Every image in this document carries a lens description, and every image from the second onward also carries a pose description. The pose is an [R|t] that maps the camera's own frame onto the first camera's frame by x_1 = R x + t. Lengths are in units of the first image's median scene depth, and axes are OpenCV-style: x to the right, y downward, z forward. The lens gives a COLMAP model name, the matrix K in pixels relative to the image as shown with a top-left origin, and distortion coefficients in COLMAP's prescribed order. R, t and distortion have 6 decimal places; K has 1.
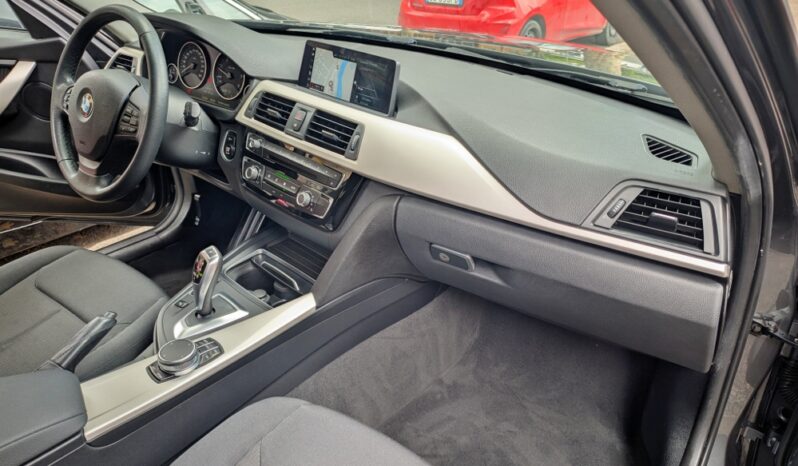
lens RADIAL K [[590.4, 0, 399.0], [0, 590.4, 233.0], [0, 0, 1]] dist [0.008321, -0.066038]
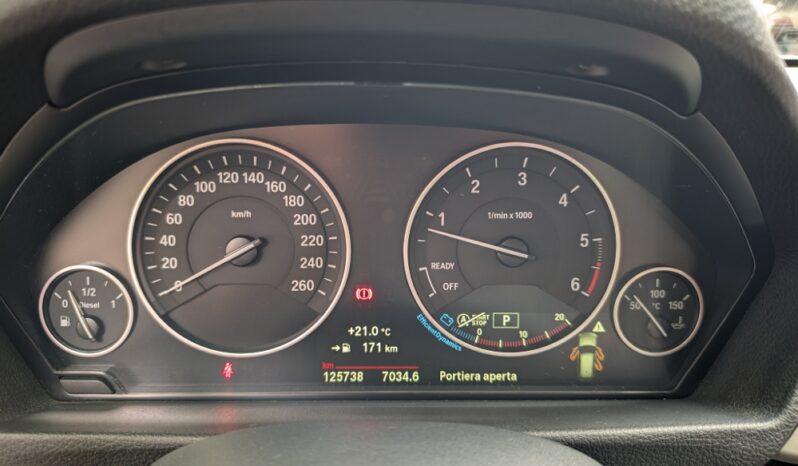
lens RADIAL K [[590.4, 0, 399.0], [0, 590.4, 233.0], [0, 0, 1]] dist [0.008321, -0.066038]
pose [[0.786599, -0.248324, 0.565329, -0.523223], [0.310653, 0.950408, -0.014771, -0.333313], [-0.533625, 0.187240, 0.824733, 0.988603]]
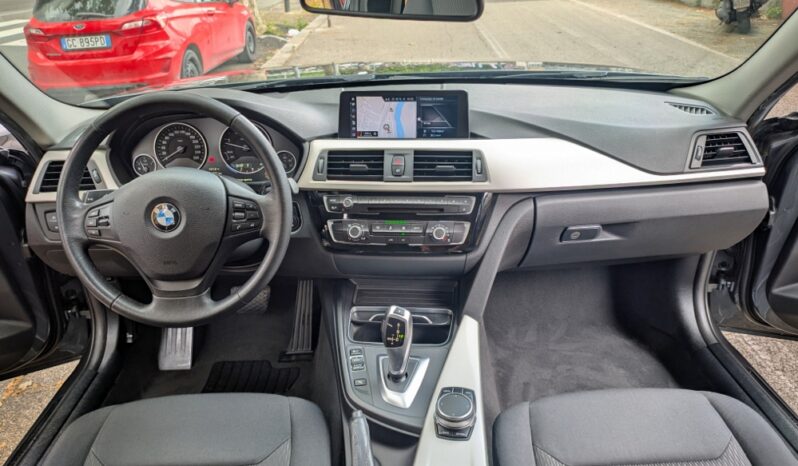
lens RADIAL K [[595.4, 0, 400.2], [0, 595.4, 241.6], [0, 0, 1]] dist [0.004549, -0.004648]
pose [[0.782466, -0.326894, 0.529988, -0.751725], [0.337672, 0.937863, 0.079936, -0.145632], [-0.523187, 0.116415, 0.844229, 0.131519]]
